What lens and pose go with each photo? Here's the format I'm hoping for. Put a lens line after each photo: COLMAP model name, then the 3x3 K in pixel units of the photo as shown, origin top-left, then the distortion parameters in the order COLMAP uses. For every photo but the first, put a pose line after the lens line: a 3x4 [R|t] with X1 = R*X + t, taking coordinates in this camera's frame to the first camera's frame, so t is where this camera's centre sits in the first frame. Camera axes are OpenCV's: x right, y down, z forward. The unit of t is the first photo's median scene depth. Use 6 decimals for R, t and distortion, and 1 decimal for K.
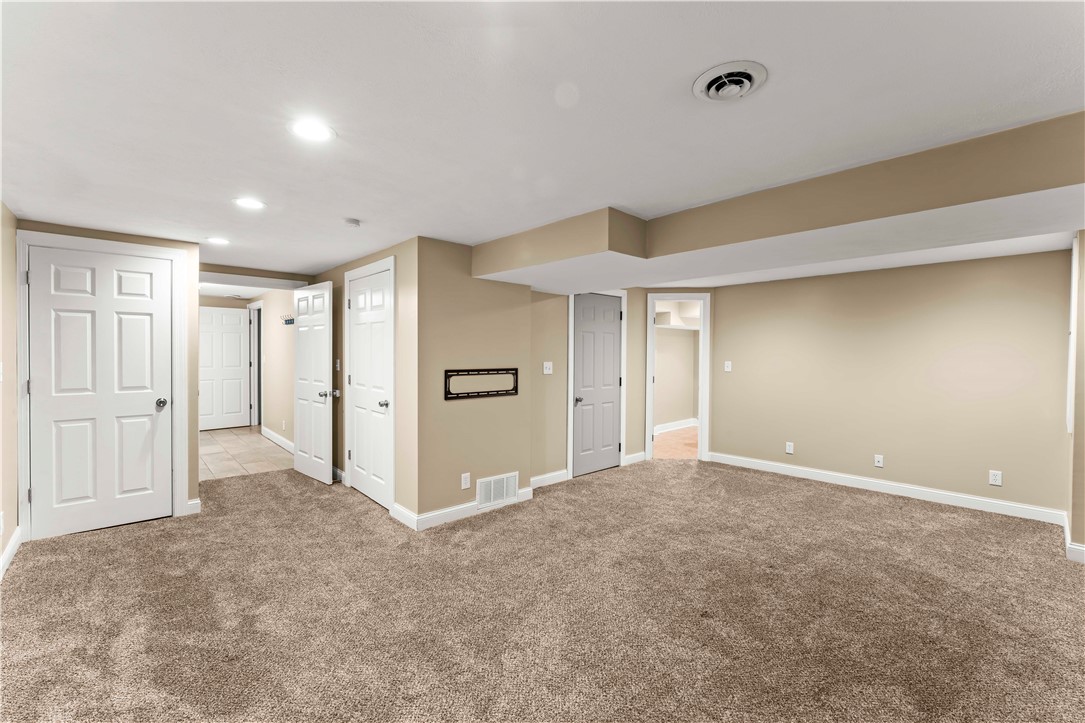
lens RADIAL K [[469.1, 0, 541.8], [0, 469.1, 359.6], [0, 0, 1]] dist [-0.002043, -0.000405]
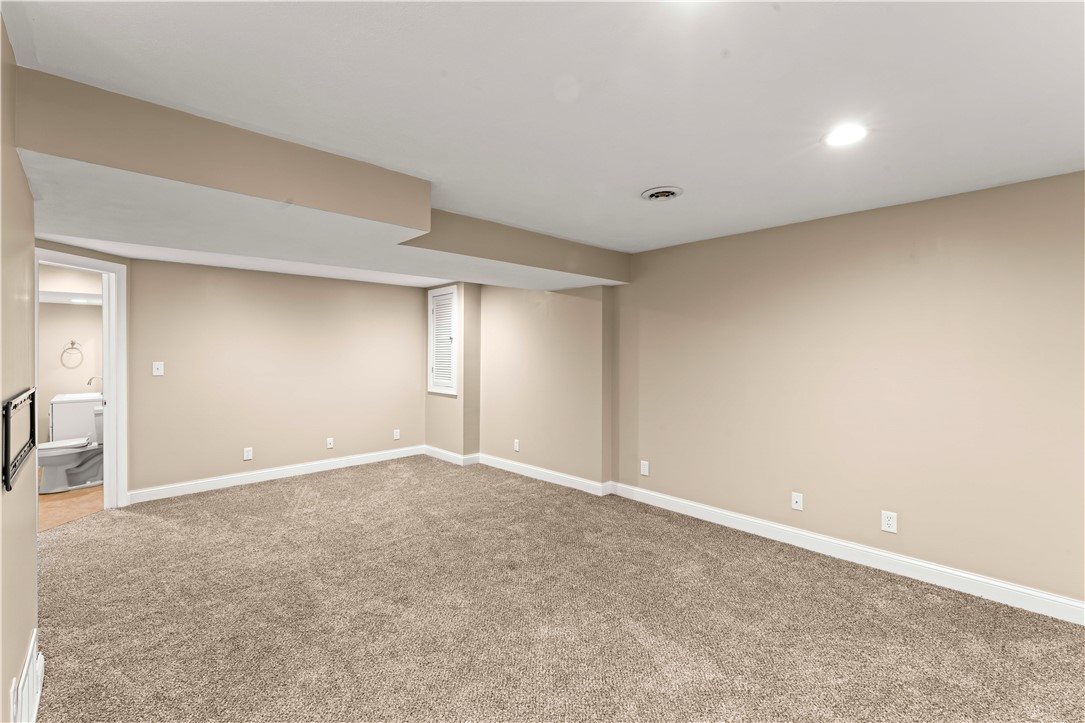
lens RADIAL K [[469.1, 0, 541.7], [0, 469.1, 353.6], [0, 0, 1]] dist [-0.002043, -0.000405]
pose [[-0.018551, -0.010386, 0.999774, -0.443116], [0.017638, 0.999787, 0.010713, -0.007692], [-0.999672, 0.017833, -0.018364, 0.495165]]
